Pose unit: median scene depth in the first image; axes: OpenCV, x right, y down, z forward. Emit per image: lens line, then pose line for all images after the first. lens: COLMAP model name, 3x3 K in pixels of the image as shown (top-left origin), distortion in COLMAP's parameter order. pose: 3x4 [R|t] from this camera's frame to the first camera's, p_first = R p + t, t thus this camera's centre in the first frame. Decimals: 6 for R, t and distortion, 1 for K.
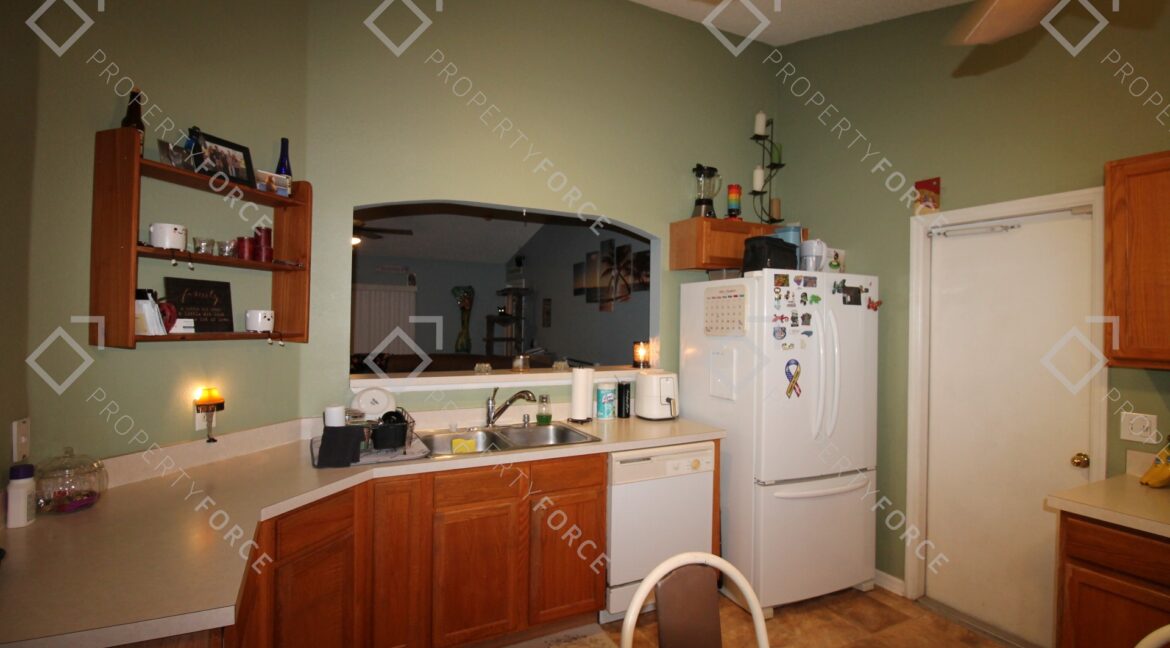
lens RADIAL K [[552.3, 0, 597.3], [0, 552.3, 314.0], [0, 0, 1]] dist [-0.000367, -0.012076]
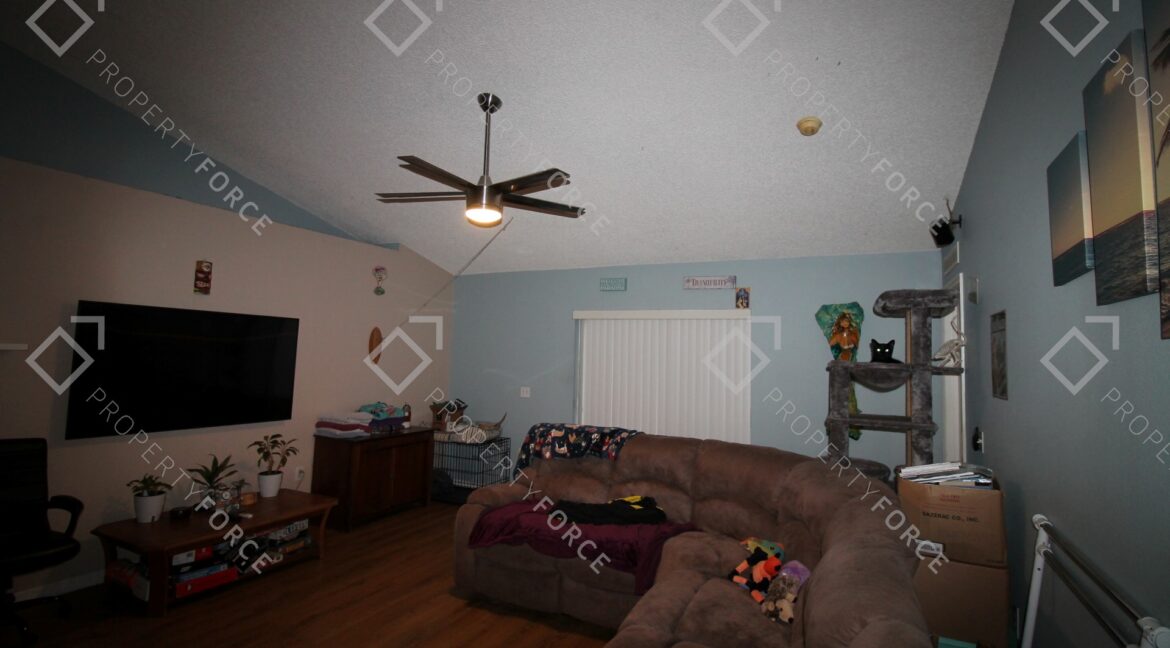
lens RADIAL K [[552.3, 0, 597.3], [0, 552.3, 314.0], [0, 0, 1]] dist [-0.000367, -0.012076]
pose [[0.588151, -0.061303, -0.806425, 0.082173], [-0.012849, 0.996289, -0.085108, 0.010219], [0.808649, 0.060418, 0.585180, 1.448616]]
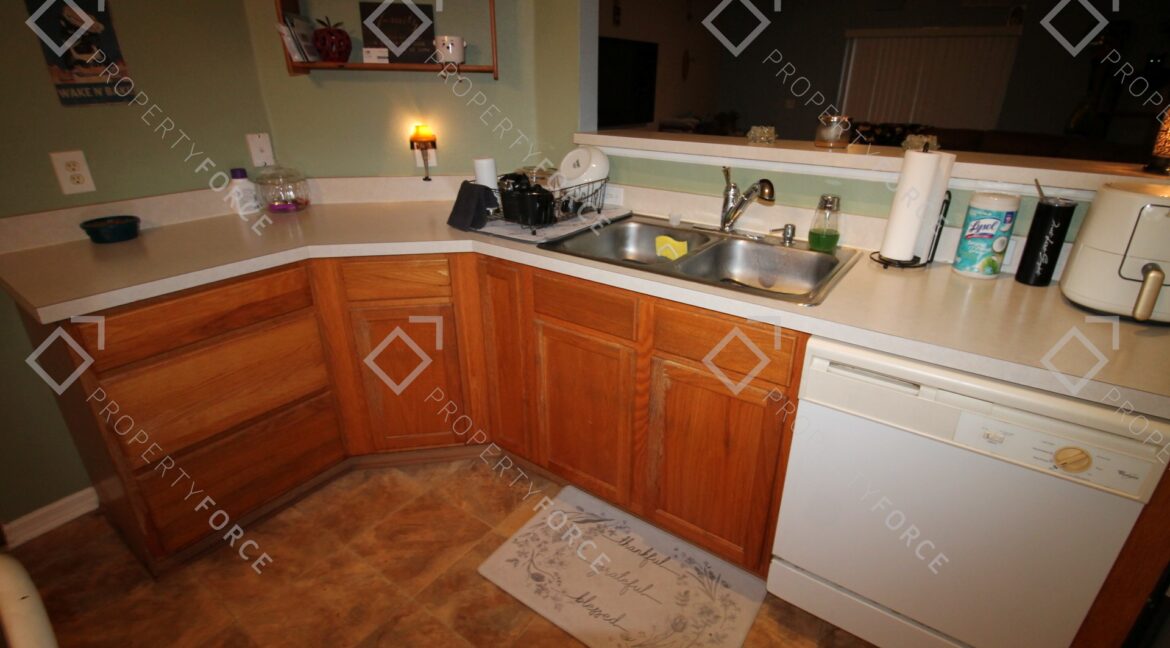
lens RADIAL K [[552.3, 0, 597.3], [0, 552.3, 314.0], [0, 0, 1]] dist [-0.000367, -0.012076]
pose [[0.466146, 0.336887, -0.818056, 0.248122], [0.003518, 0.923949, 0.382500, 0.044538], [0.884701, -0.181179, 0.429509, 0.508962]]
